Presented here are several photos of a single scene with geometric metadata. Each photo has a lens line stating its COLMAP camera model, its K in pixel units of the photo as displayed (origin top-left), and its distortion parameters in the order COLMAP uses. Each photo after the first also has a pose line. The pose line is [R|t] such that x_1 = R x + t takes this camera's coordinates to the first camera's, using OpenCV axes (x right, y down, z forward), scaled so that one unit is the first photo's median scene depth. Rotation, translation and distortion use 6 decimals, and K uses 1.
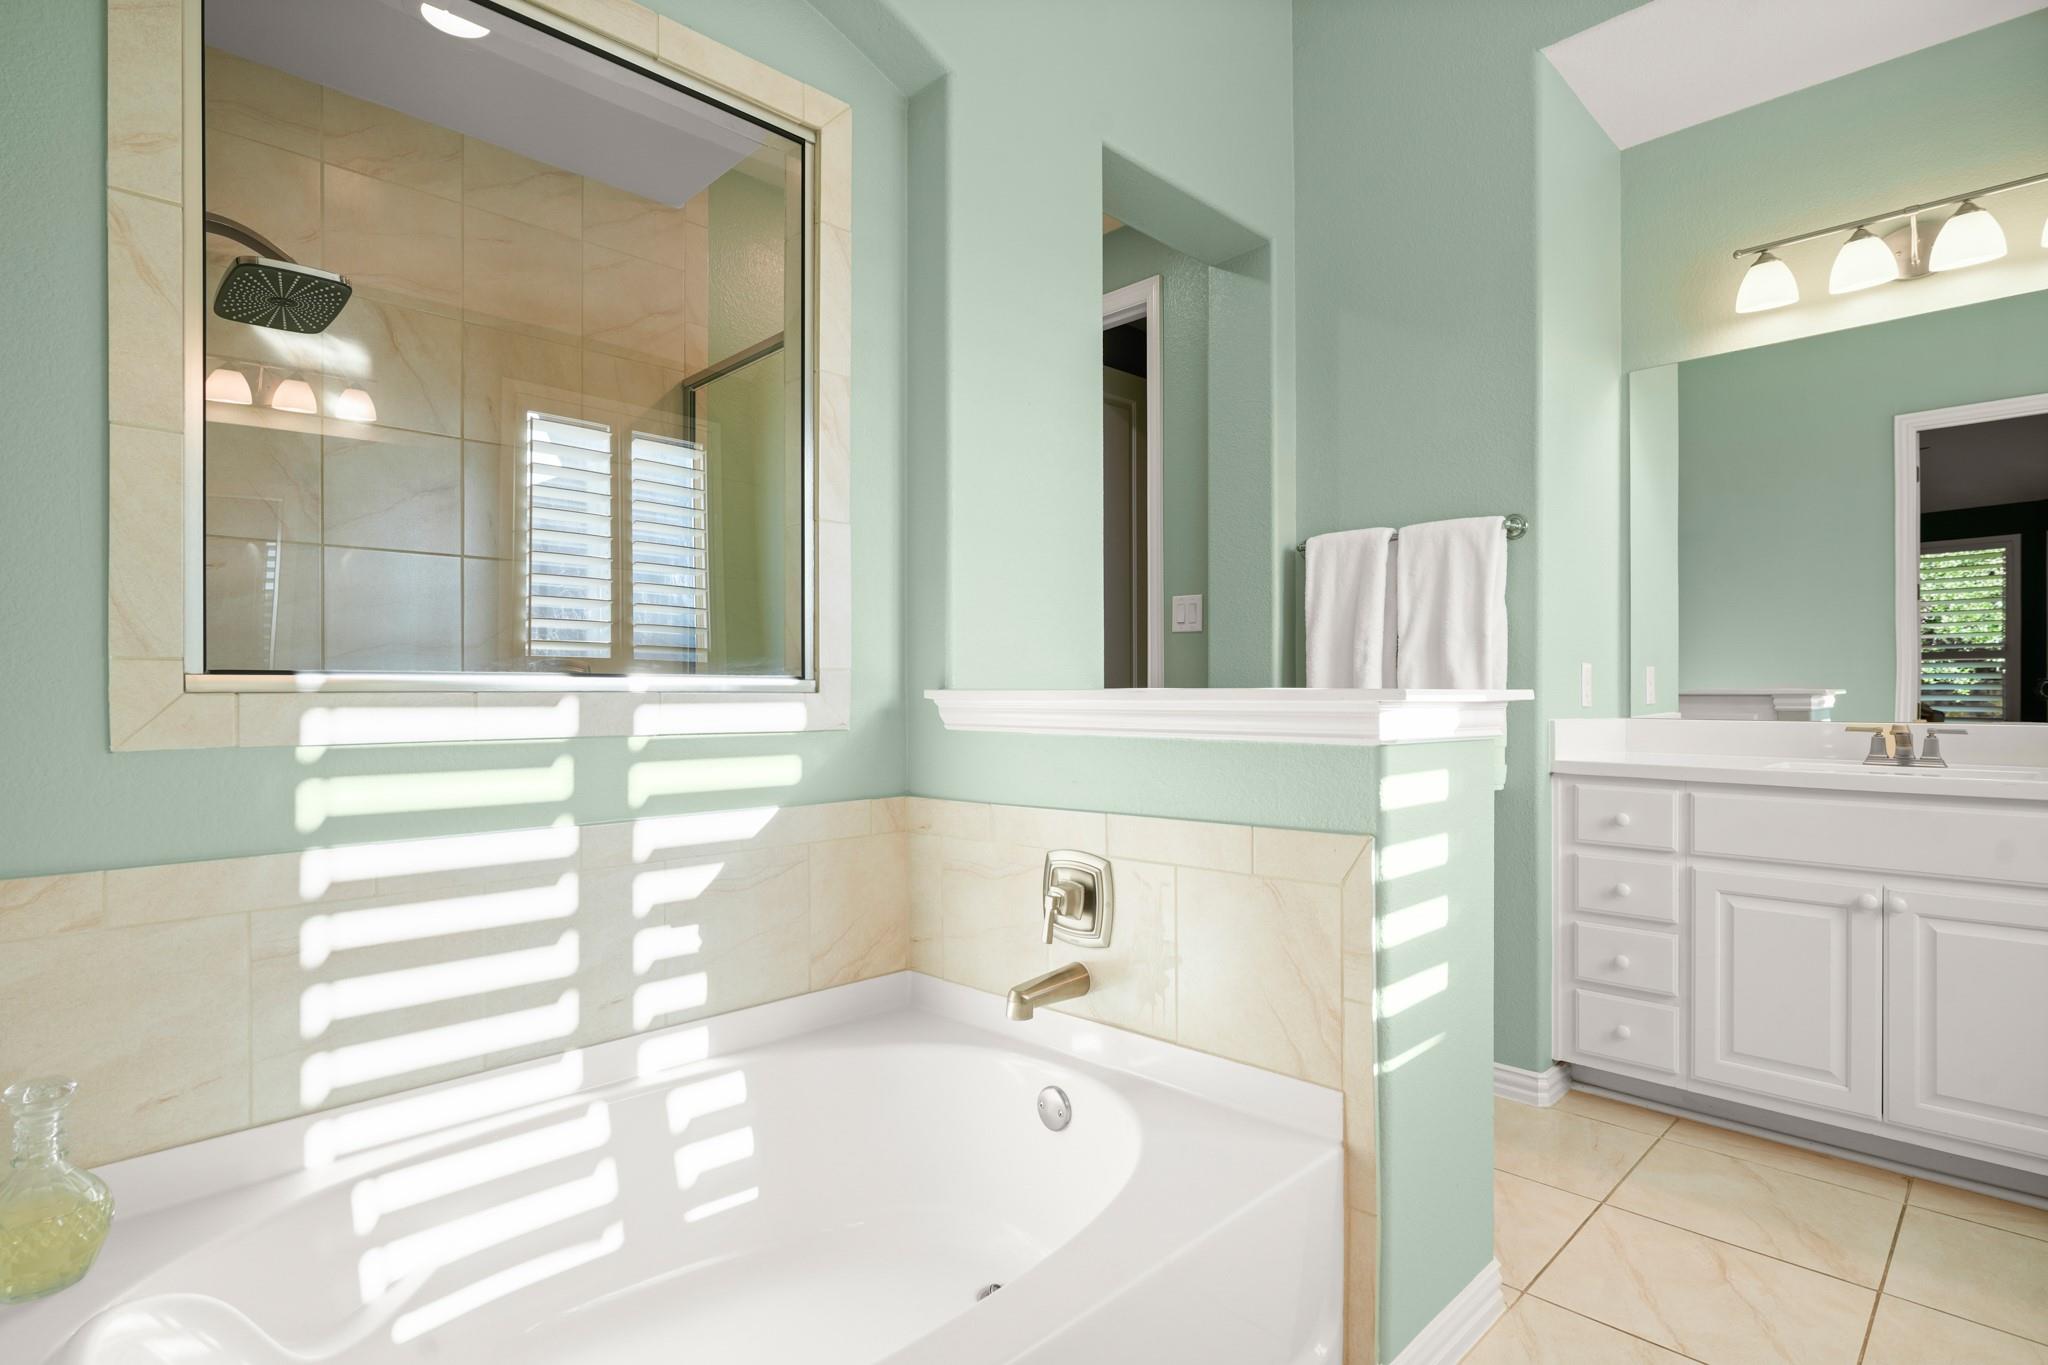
lens RADIAL K [[1024.5, 0, 1019.8], [0, 1024.5, 707.7], [0, 0, 1]] dist [-0.005874, 0.001327]
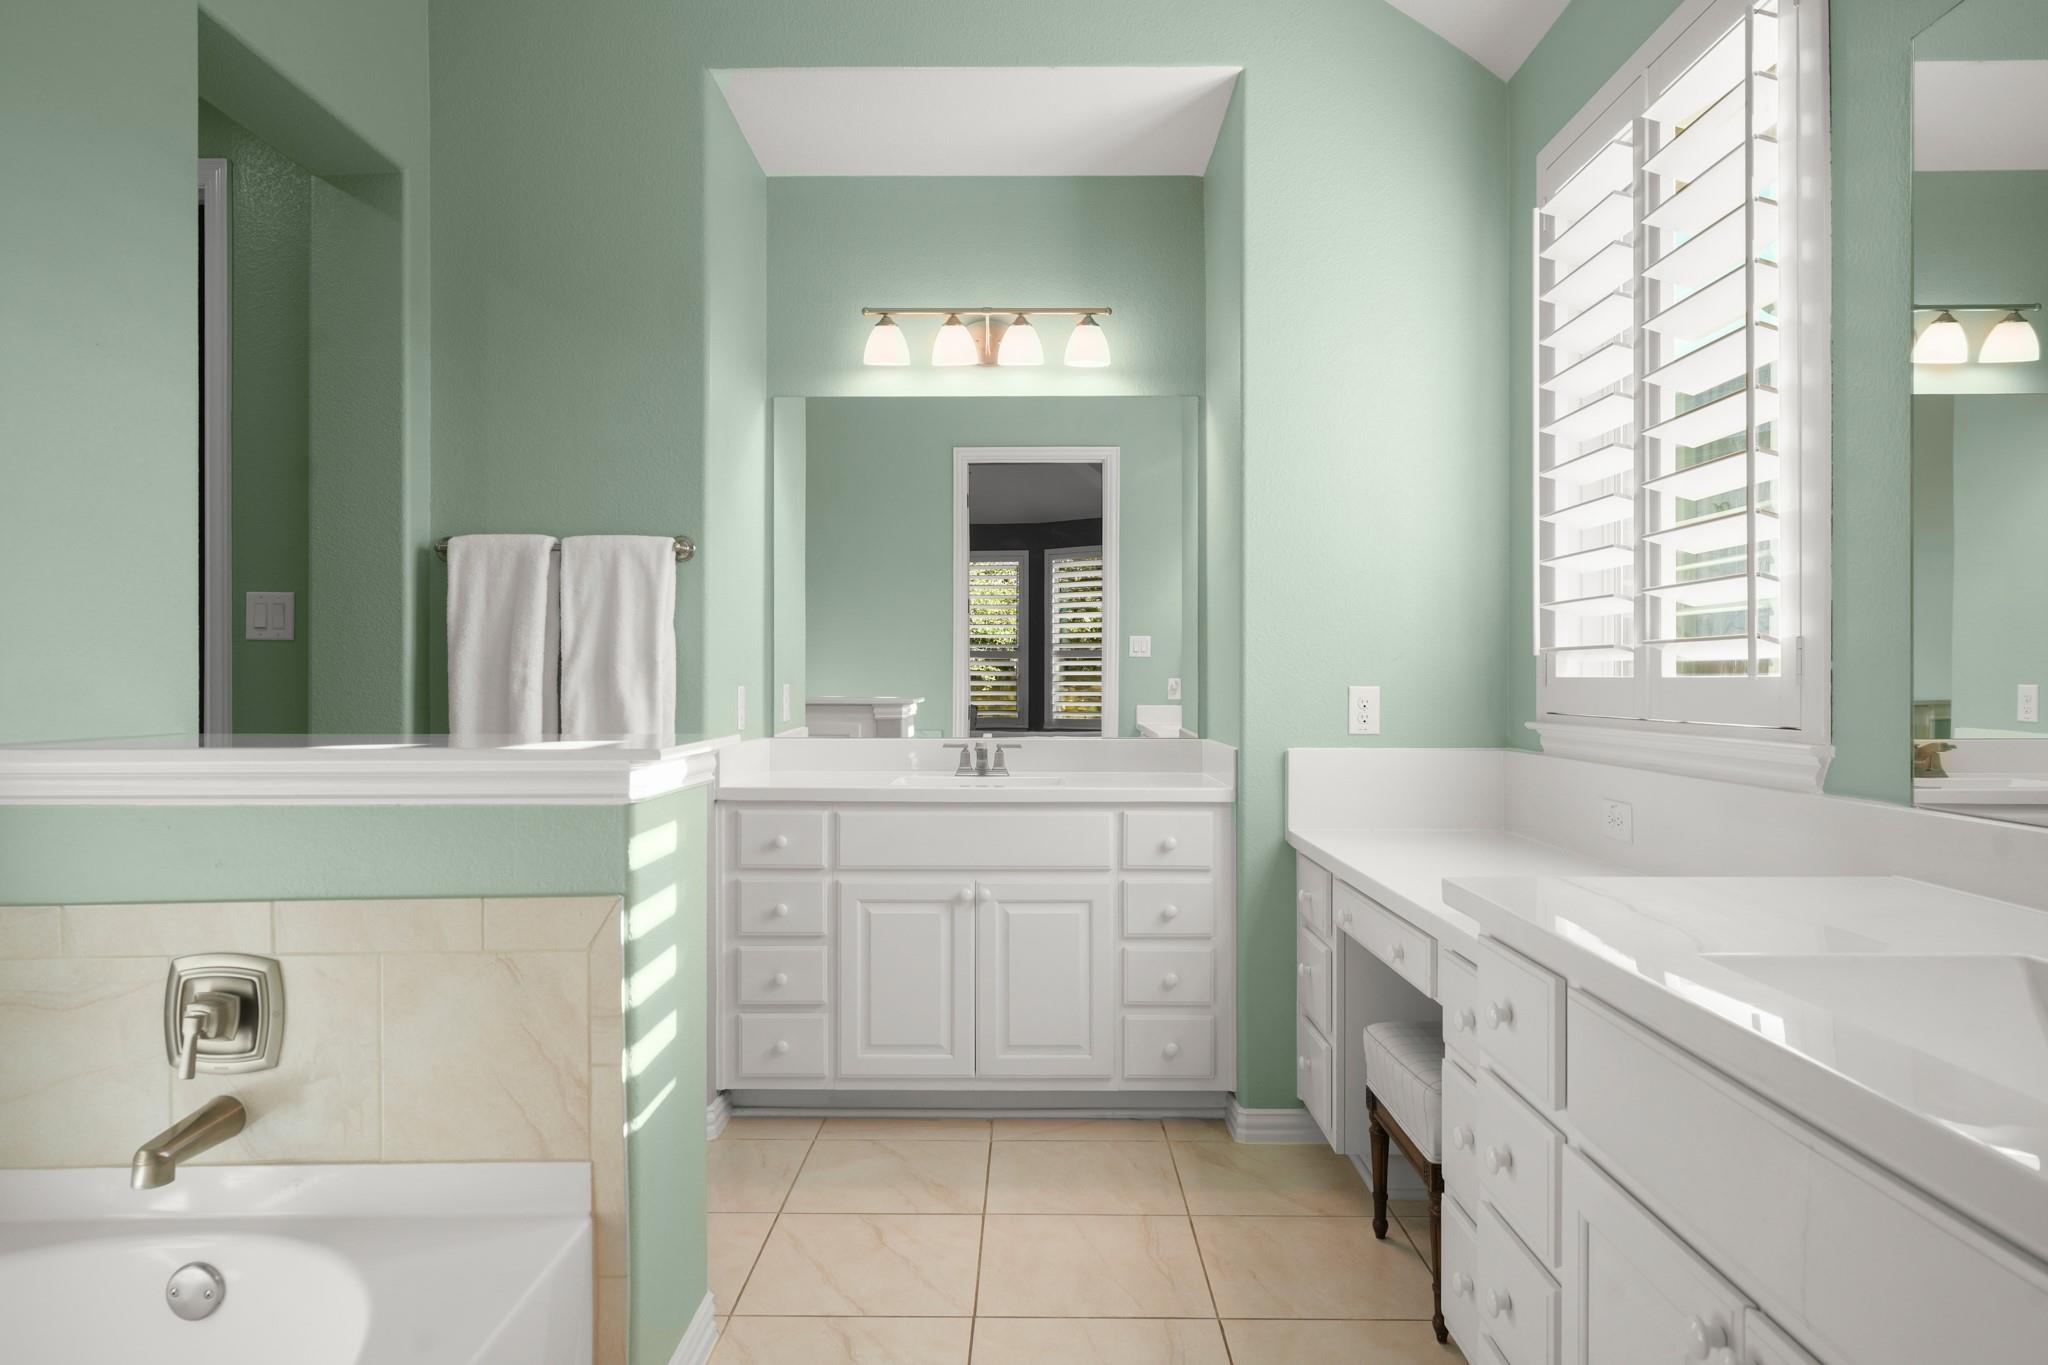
lens RADIAL K [[1309.6, 0, 1031.6], [0, 1309.6, 718.0], [0, 0, 1]] dist [-0.000390, 0.003815]
pose [[0.702974, -0.022101, 0.710872, -0.178856], [0.007357, 0.999690, 0.023806, -0.048019], [-0.711178, -0.011505, 0.702918, -0.111632]]
